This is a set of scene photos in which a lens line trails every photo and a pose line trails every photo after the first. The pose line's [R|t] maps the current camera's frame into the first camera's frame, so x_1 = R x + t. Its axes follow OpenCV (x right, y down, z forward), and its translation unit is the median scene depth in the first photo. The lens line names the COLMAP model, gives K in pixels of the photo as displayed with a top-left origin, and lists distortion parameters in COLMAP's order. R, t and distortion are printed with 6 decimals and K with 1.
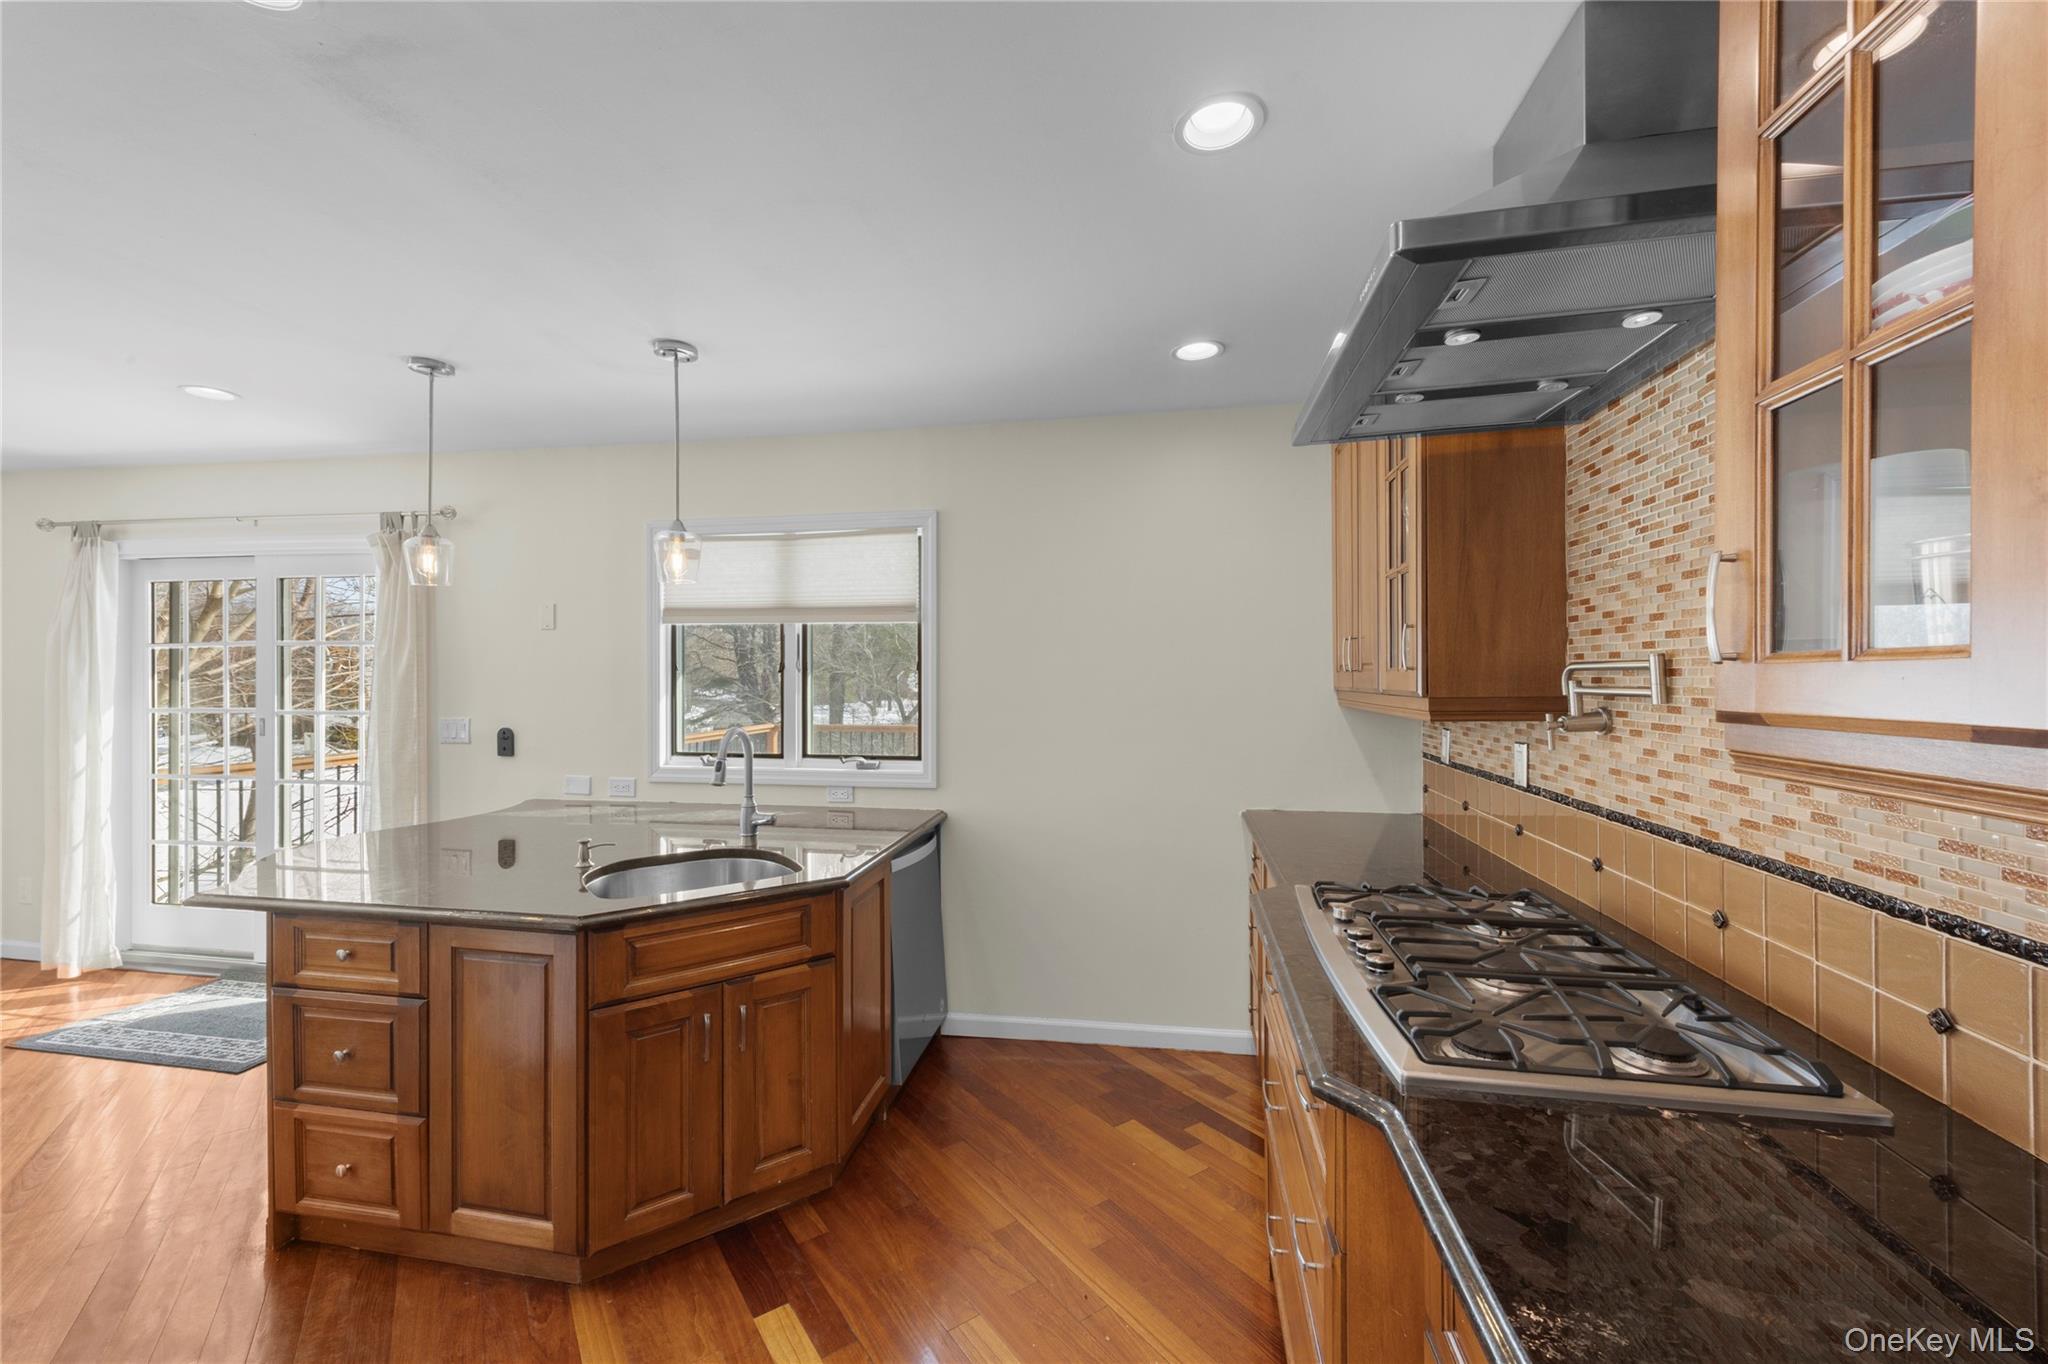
lens RADIAL K [[811.5, 0, 1022.4], [0, 811.5, 683.4], [0, 0, 1]] dist [0.010650, -0.000934]
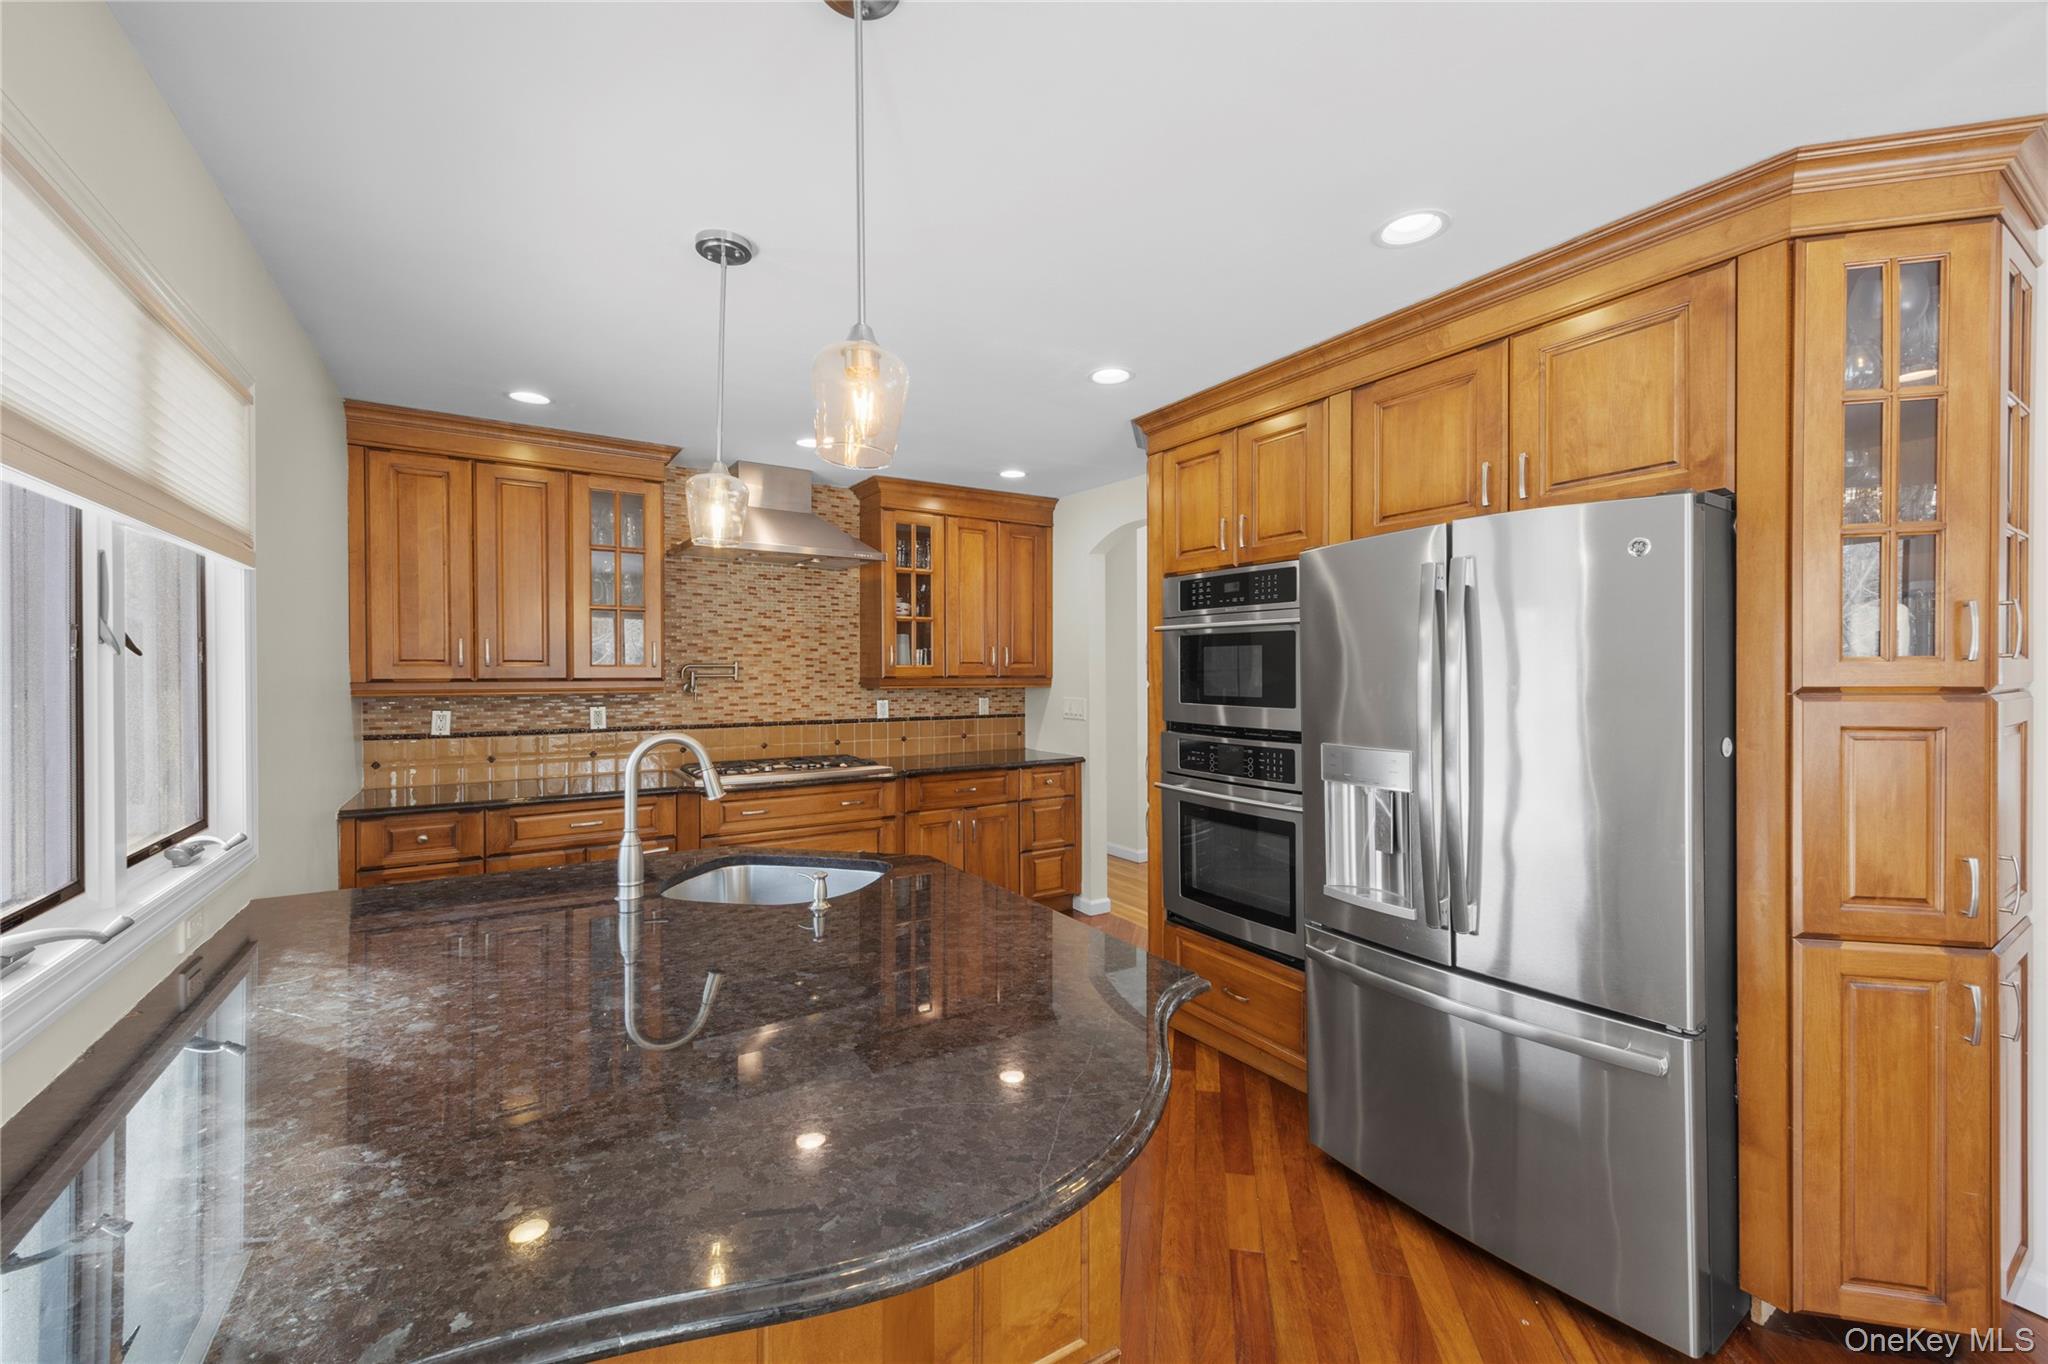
lens RADIAL K [[811.5, 0, 1029.7], [0, 811.5, 679.8], [0, 0, 1]] dist [0.010650, -0.000934]
pose [[-0.686098, -0.004972, 0.727492, -1.828655], [0.007929, 0.999866, 0.014311, -0.006462], [-0.727466, 0.015587, -0.685967, 2.030605]]
